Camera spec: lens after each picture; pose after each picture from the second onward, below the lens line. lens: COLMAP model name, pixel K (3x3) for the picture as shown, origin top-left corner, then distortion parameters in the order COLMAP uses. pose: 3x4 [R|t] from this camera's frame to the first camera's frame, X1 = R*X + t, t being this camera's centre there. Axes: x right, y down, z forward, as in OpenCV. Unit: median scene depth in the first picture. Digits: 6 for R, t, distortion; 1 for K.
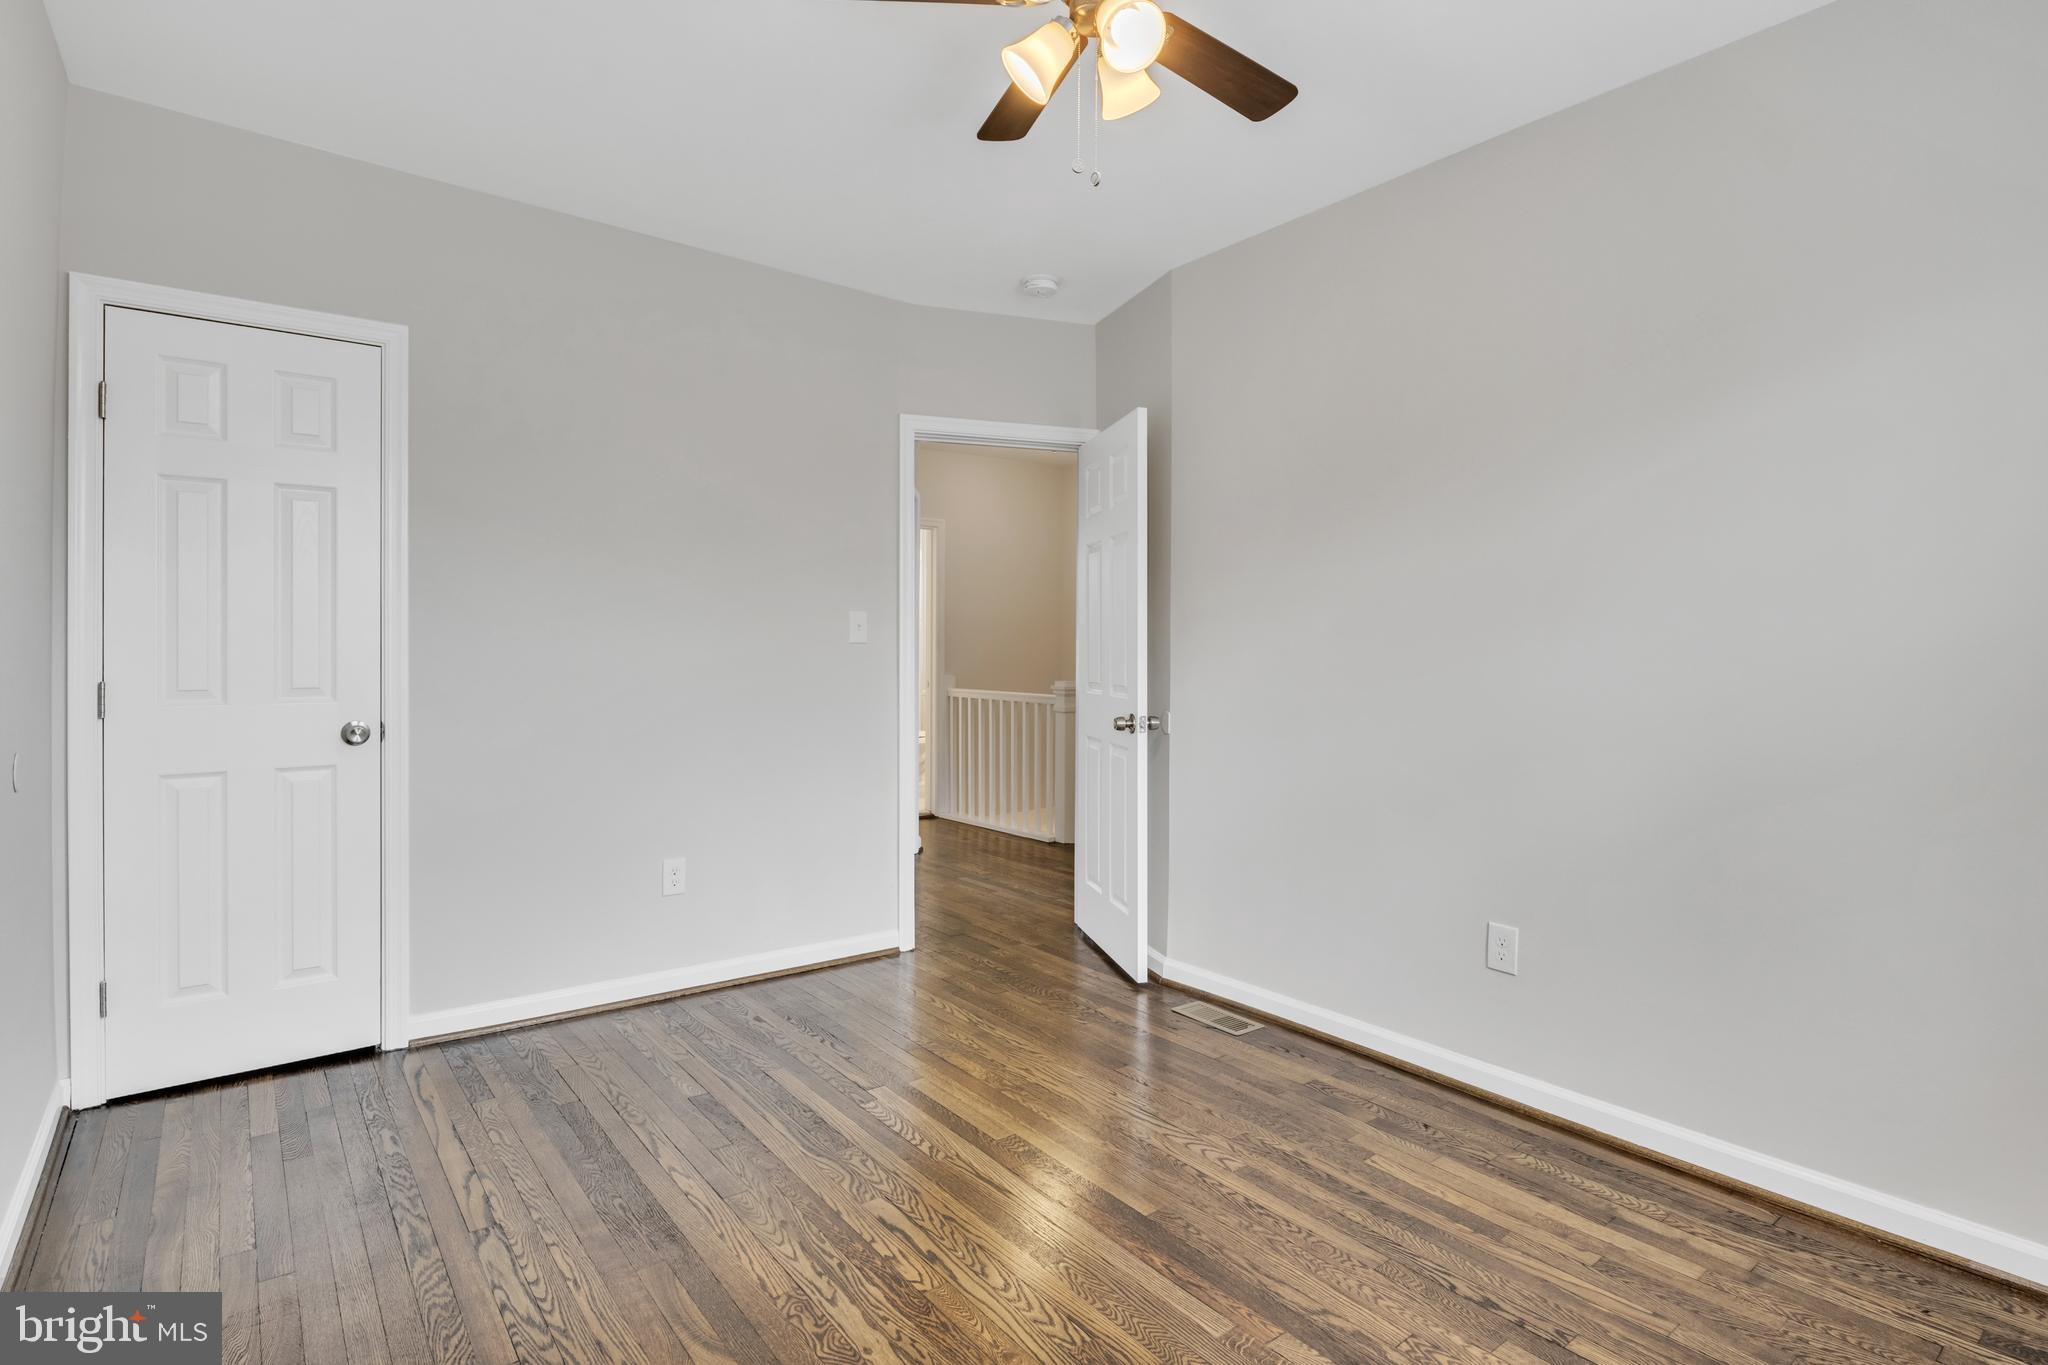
lens RADIAL K [[1022.8, 0, 1039.2], [0, 1022.8, 673.0], [0, 0, 1]] dist [0.000245, 0.000247]
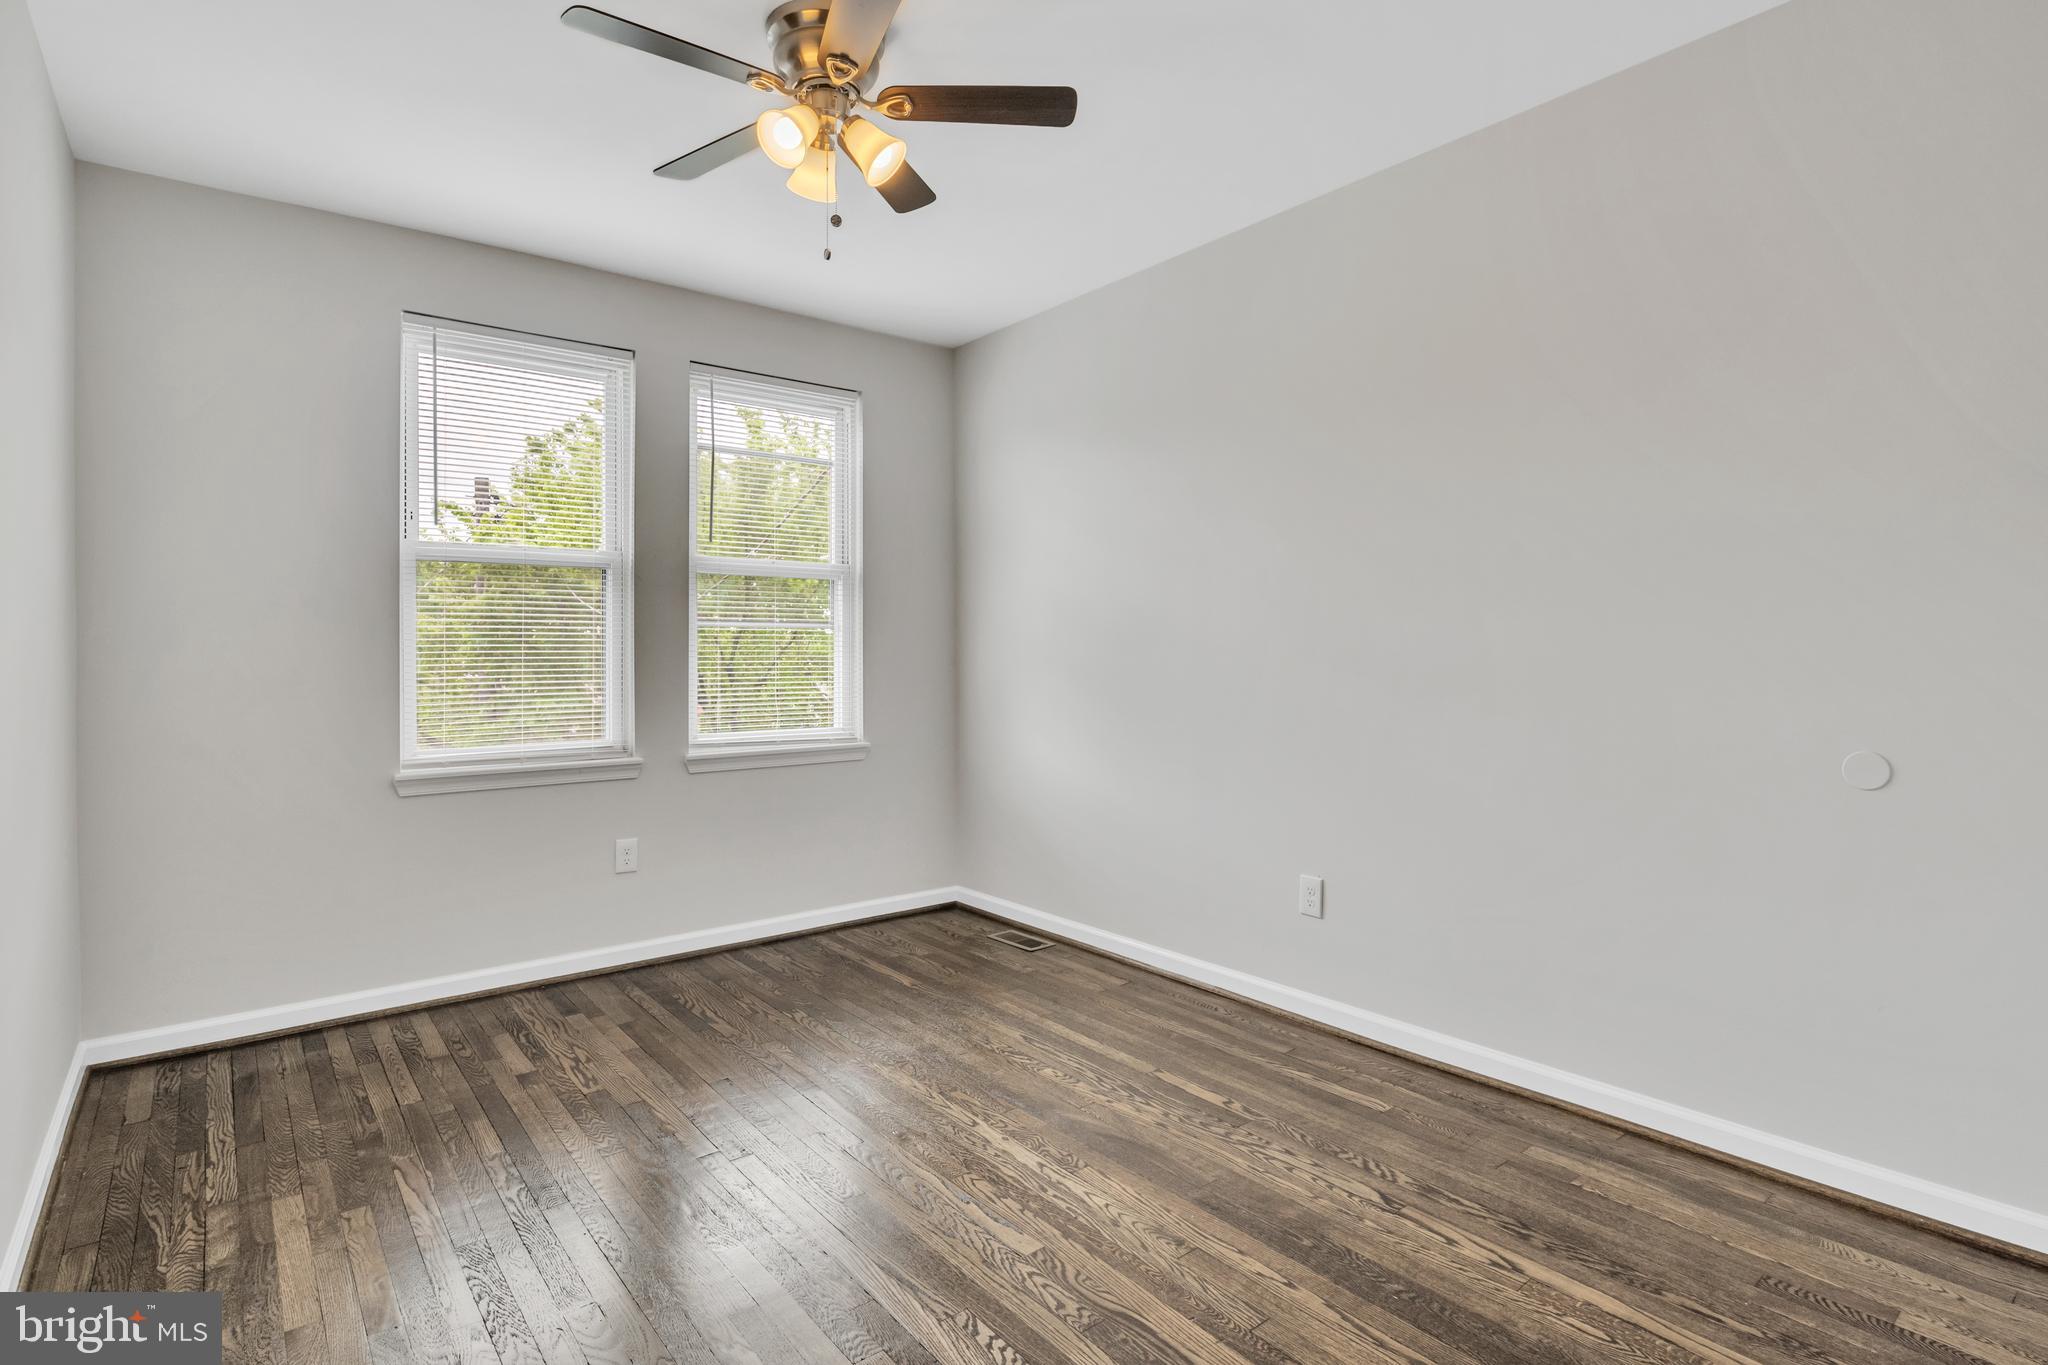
lens RADIAL K [[1022.8, 0, 1035.8], [0, 1022.8, 670.2], [0, 0, 1]] dist [0.000245, 0.000247]
pose [[-1.000000, -0.000546, -0.000061, -0.171803], [-0.000547, 0.999632, 0.027122, -0.028082], [0.000046, 0.027122, -0.999632, 1.981993]]
